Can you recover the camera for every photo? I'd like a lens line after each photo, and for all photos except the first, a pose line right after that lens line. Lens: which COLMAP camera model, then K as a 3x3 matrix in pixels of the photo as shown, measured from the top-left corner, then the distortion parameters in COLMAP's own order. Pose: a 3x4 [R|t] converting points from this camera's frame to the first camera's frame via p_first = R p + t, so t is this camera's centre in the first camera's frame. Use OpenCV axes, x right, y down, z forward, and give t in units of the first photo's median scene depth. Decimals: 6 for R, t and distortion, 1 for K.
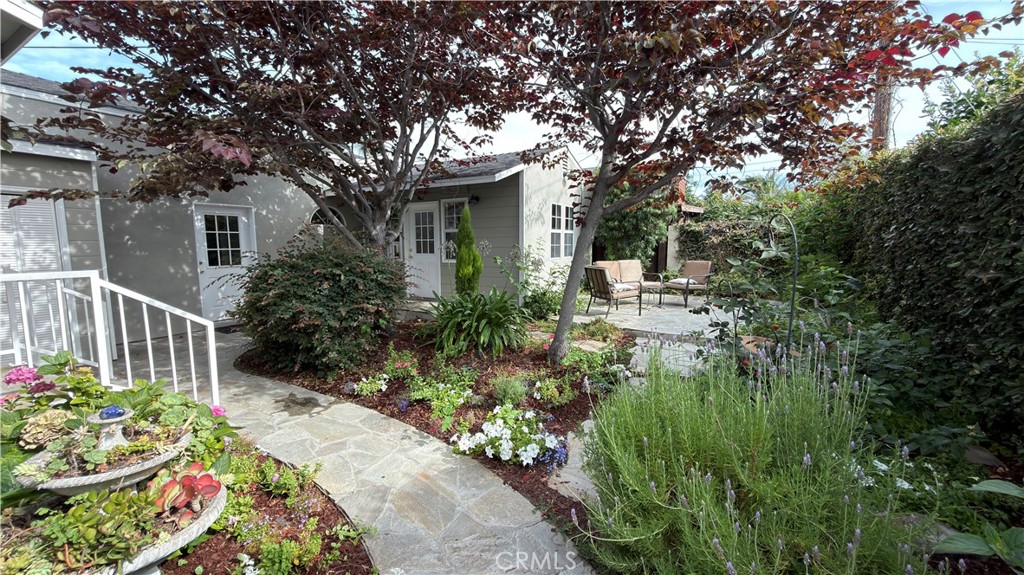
lens RADIAL K [[405.5, 0, 512.0], [0, 405.5, 287.5], [0, 0, 1]] dist [0.000141, -0.000051]
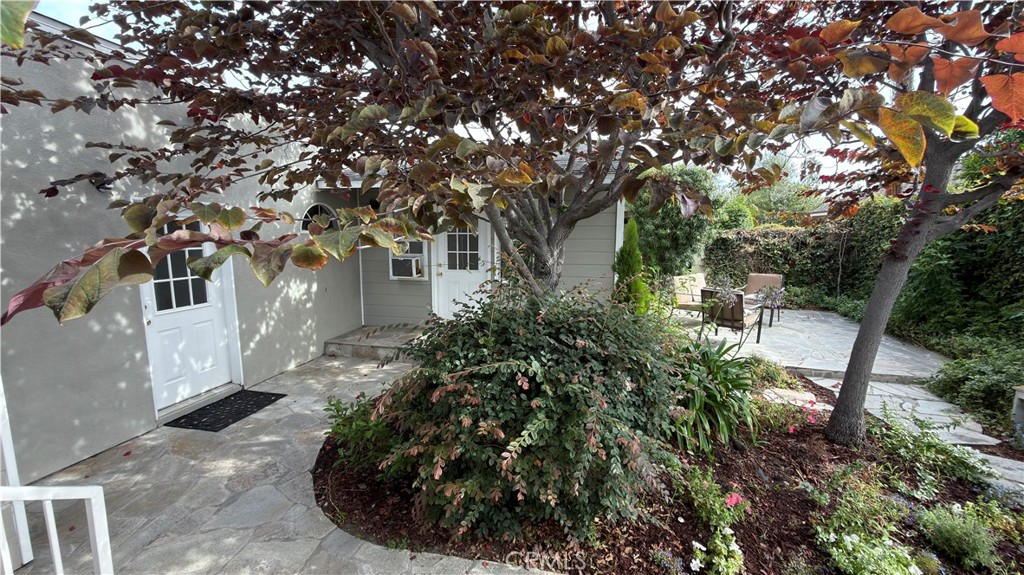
lens RADIAL K [[405.5, 0, 512.0], [0, 405.5, 287.5], [0, 0, 1]] dist [0.000141, -0.000051]
pose [[0.956805, -0.031370, 0.289032, -0.448324], [0.025232, 0.999370, 0.024941, -0.087694], [-0.289632, -0.016570, 0.956995, 0.327385]]
